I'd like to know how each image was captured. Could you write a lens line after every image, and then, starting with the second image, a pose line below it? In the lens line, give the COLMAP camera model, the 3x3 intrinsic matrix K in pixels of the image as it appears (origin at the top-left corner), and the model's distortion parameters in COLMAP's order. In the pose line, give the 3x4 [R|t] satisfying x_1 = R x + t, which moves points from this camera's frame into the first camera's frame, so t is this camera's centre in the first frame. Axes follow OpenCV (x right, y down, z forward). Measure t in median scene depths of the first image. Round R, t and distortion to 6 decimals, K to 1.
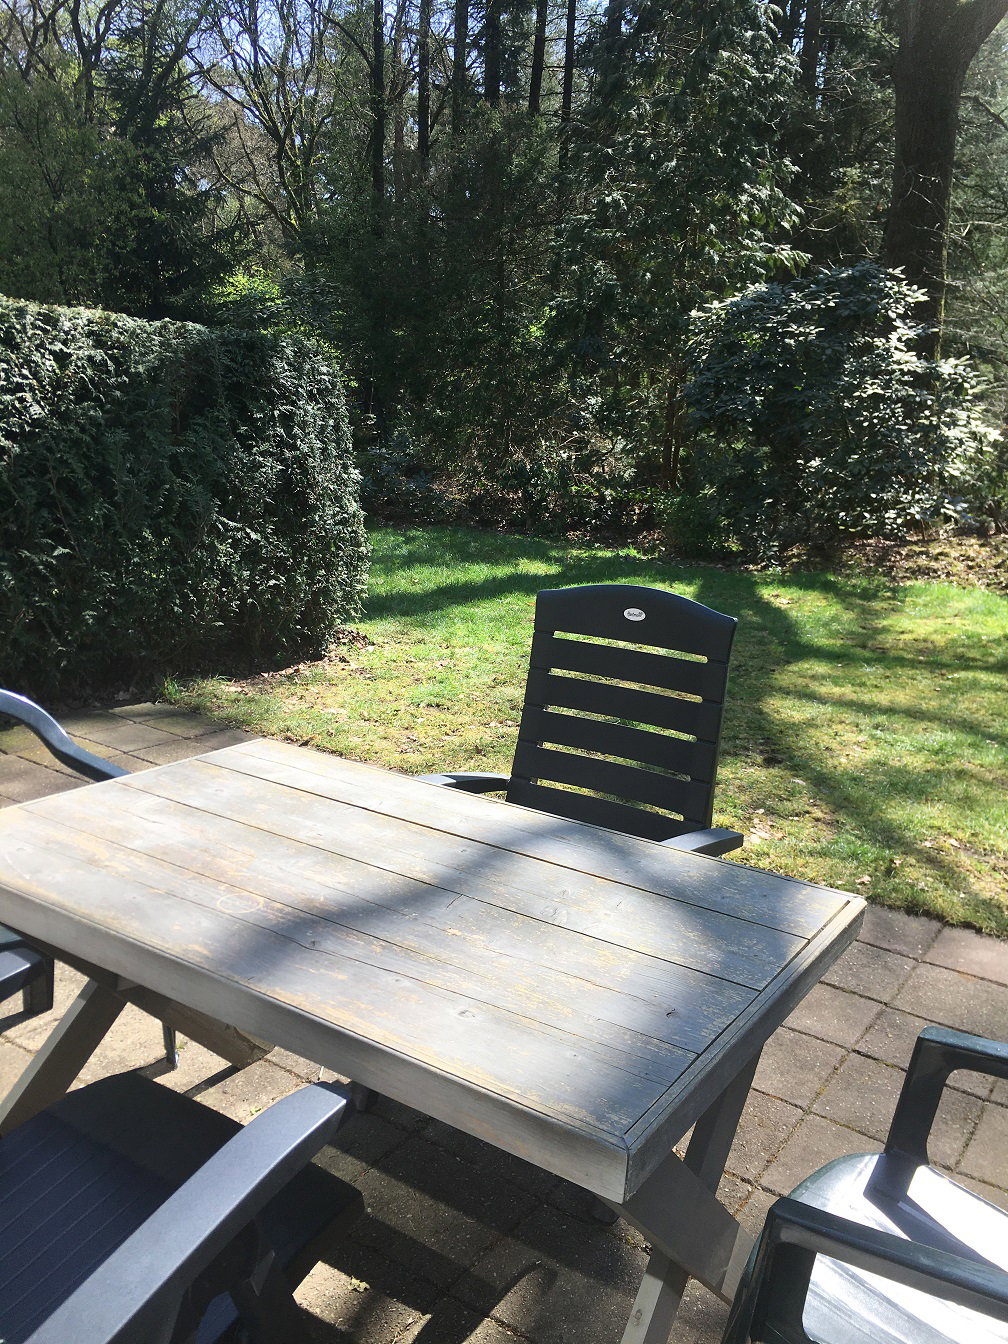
lens RADIAL K [[1156.1, 0, 504.0], [0, 1156.1, 672.7], [0, 0, 1]] dist [0.092720, 0.004973]
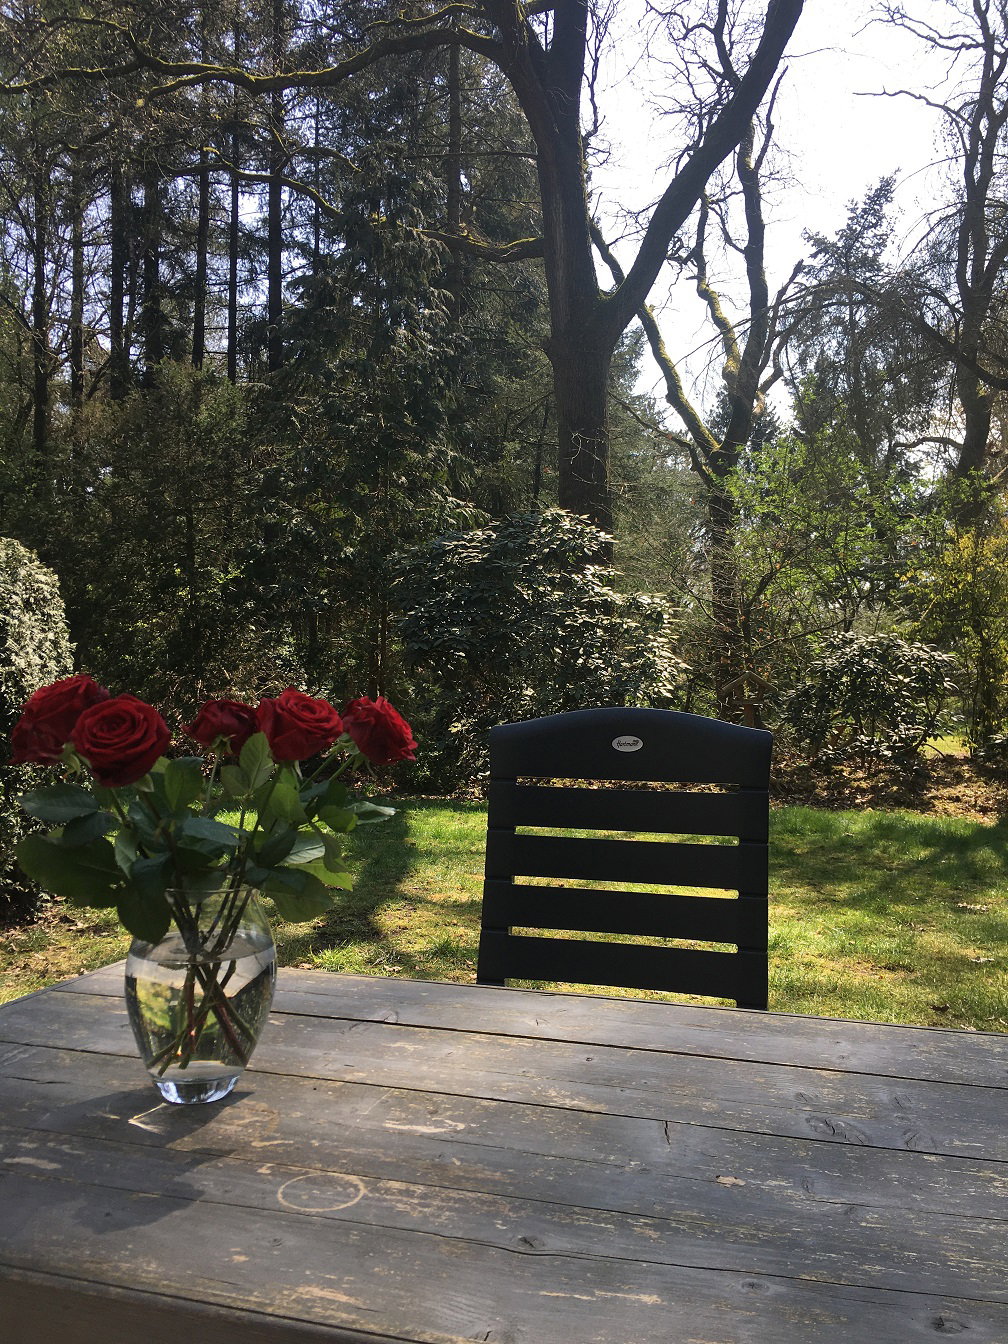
lens RADIAL K [[1156.1, 0, 503.4], [0, 1156.1, 670.3], [0, 0, 1]] dist [0.092720, 0.004973]
pose [[0.957574, -0.032419, 0.286359, -0.078421], [0.096403, 0.972442, -0.212278, 0.024612], [-0.271585, 0.230878, 0.934311, 0.111733]]
